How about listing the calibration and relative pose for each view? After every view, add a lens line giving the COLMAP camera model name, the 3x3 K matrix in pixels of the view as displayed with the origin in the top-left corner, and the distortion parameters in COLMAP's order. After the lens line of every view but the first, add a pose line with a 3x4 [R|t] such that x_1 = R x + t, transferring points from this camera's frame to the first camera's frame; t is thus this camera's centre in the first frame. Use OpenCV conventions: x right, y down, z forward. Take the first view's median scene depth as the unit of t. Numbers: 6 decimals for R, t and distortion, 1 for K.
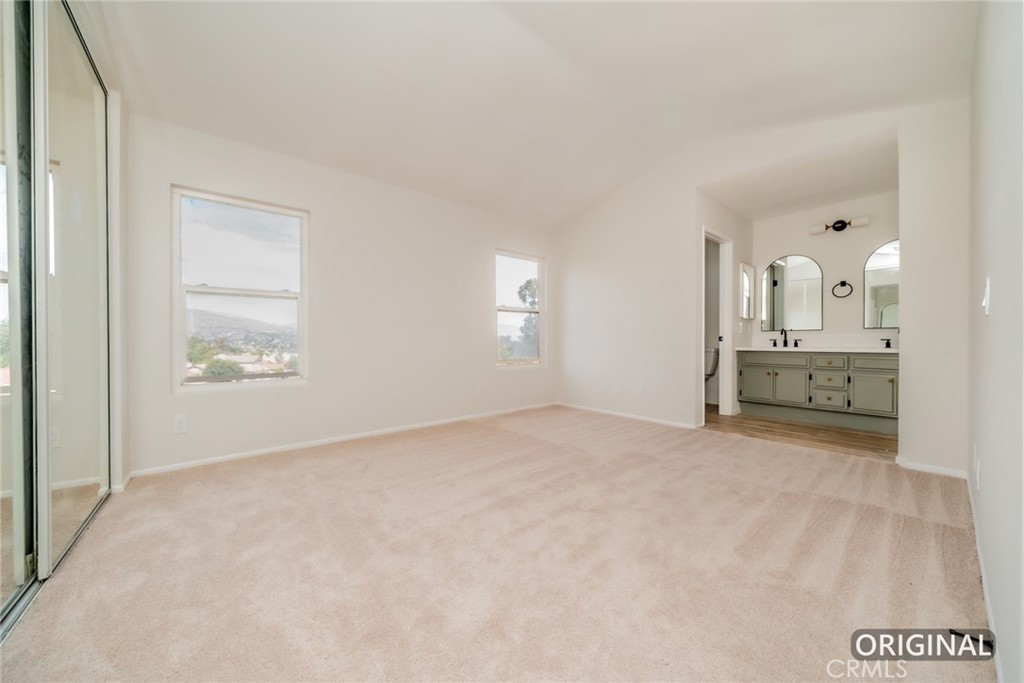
lens RADIAL K [[357.1, 0, 523.3], [0, 357.1, 340.9], [0, 0, 1]] dist [-0.000423, -0.000047]
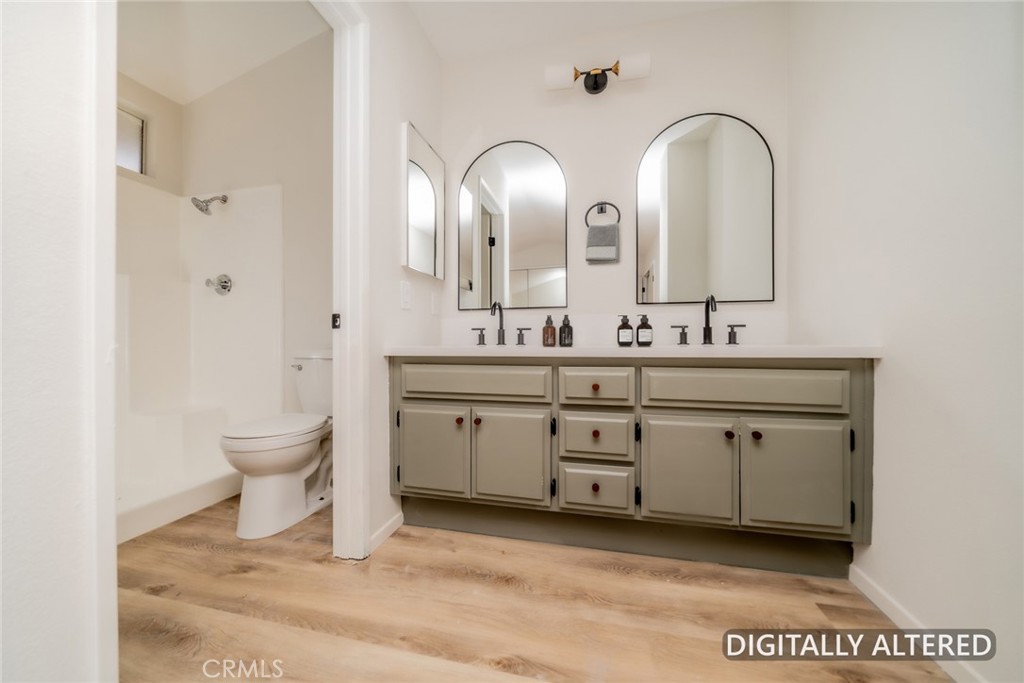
lens RADIAL K [[380.6, 0, 512.0], [0, 380.6, 341.5], [0, 0, 1]] dist [0.000028, 0.000000]
pose [[0.805686, 0.002630, 0.592337, 0.487572], [0.002784, 0.999962, -0.008226, 0.016176], [-0.592336, 0.008277, 0.805649, 0.642701]]
